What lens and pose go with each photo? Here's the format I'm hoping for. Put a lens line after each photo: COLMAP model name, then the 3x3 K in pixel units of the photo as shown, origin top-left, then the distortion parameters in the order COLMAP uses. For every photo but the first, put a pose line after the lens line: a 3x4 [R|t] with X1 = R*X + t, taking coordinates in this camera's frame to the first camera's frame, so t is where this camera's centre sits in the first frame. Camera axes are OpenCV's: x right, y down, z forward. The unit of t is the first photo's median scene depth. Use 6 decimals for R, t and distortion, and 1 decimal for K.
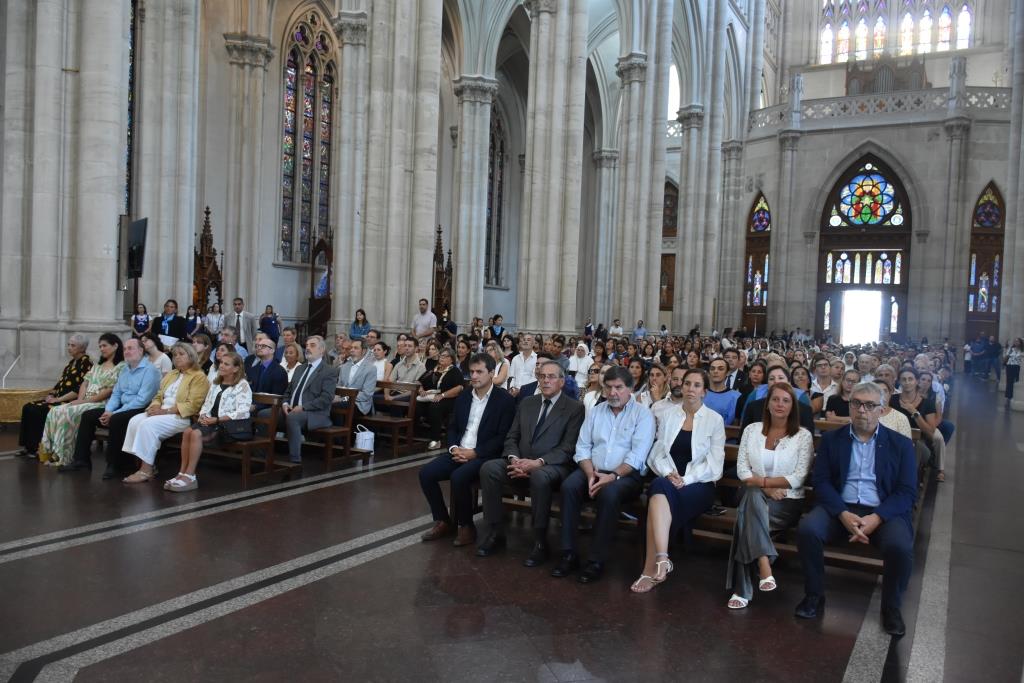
lens RADIAL K [[801.3, 0, 504.5], [0, 801.3, 342.6], [0, 0, 1]] dist [-0.000043, -0.003397]
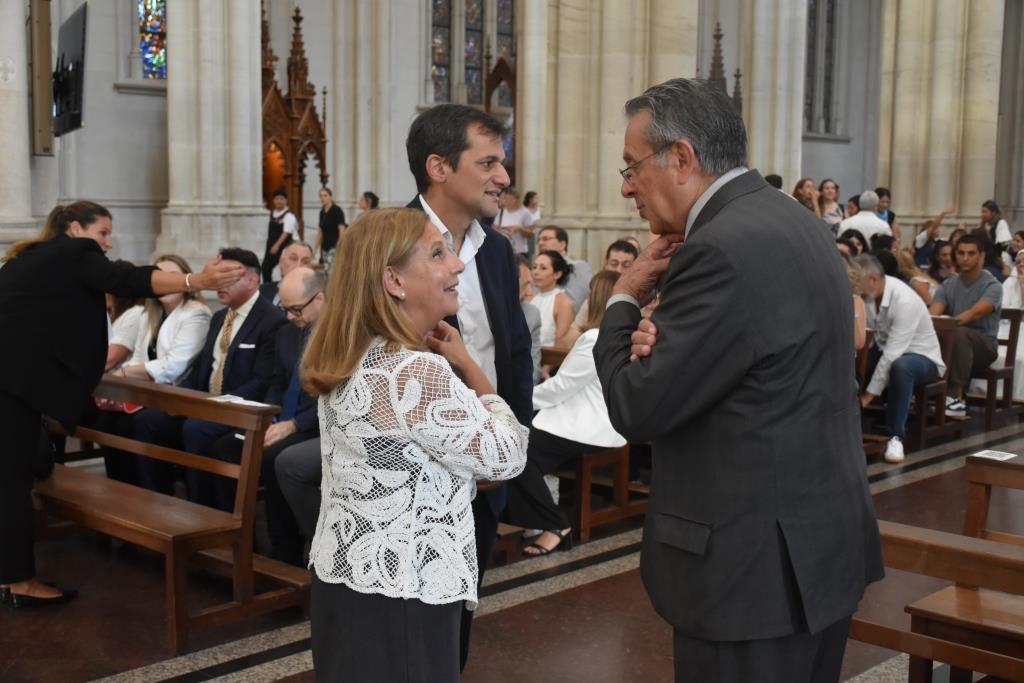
lens RADIAL K [[1372.5, 0, 512.0], [0, 1372.5, 341.5], [0, 0, 1]] dist [-0.000568, 0.001680]
pose [[0.972525, -0.003125, -0.232776, -0.002039], [0.020063, 0.997315, 0.070430, -0.001559], [0.231931, -0.073165, 0.969977, 0.067458]]
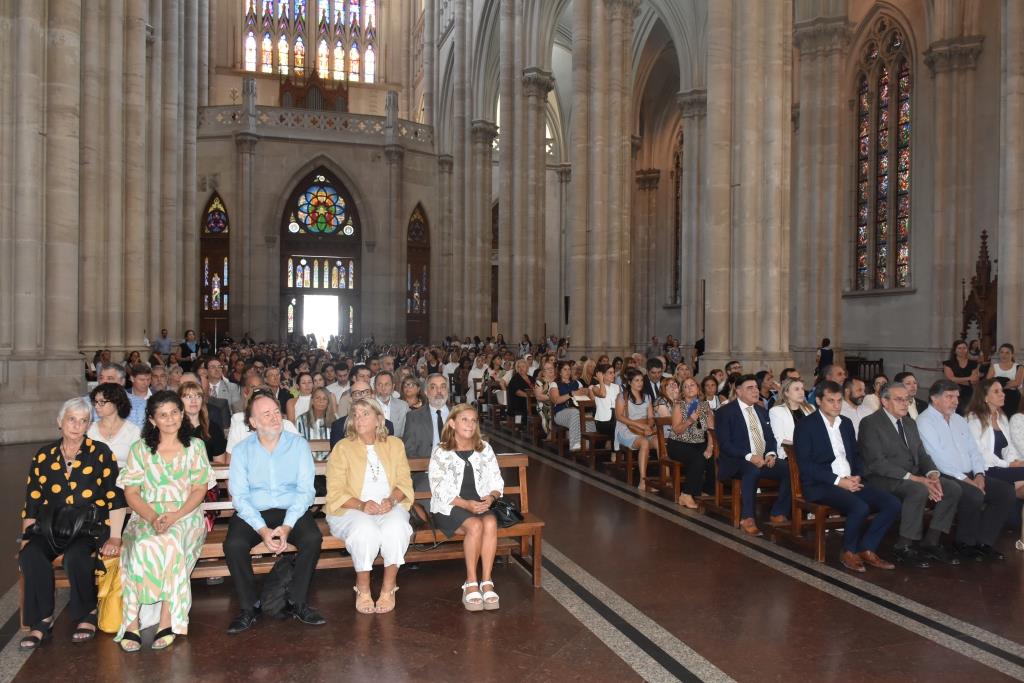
lens RADIAL K [[801.3, 0, 504.5], [0, 801.3, 342.6], [0, 0, 1]] dist [-0.000043, -0.003397]
pose [[0.694180, -0.039906, 0.718694, -0.151913], [0.040232, 0.999052, 0.016614, -0.009478], [-0.718676, 0.017381, 0.695128, 0.087001]]
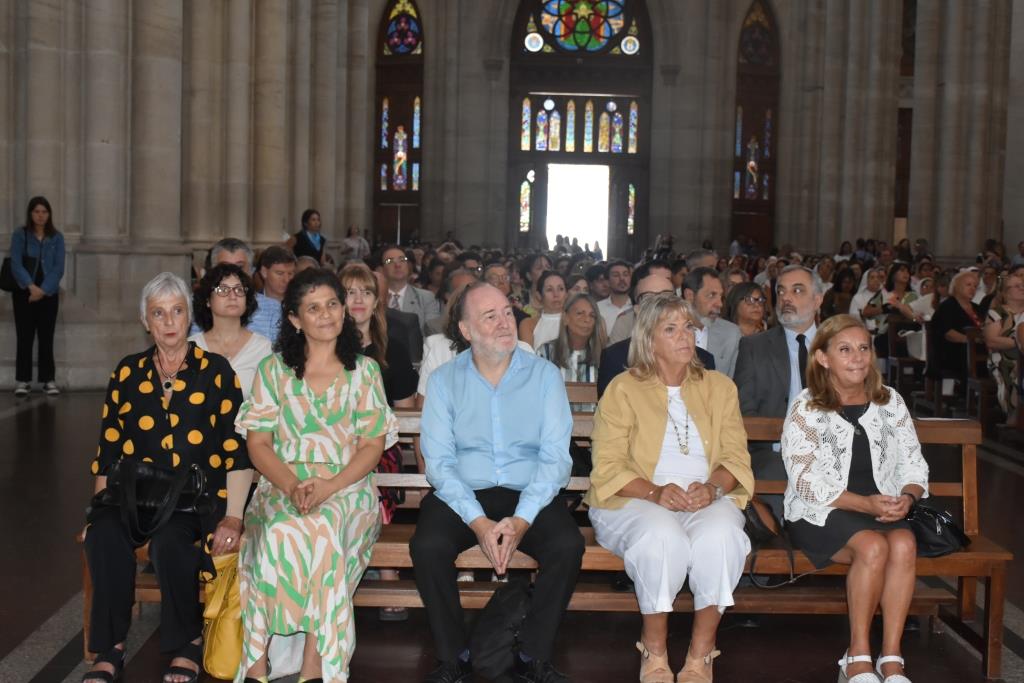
lens RADIAL K [[1464.1, 0, 512.0], [0, 1464.1, 341.5], [0, 0, 1]] dist [0.009314, 0.012509]
pose [[0.860553, -0.053531, 0.506539, -0.149976], [0.024845, 0.997690, 0.063228, -0.003851], [-0.508754, -0.041826, 0.859895, 0.091863]]
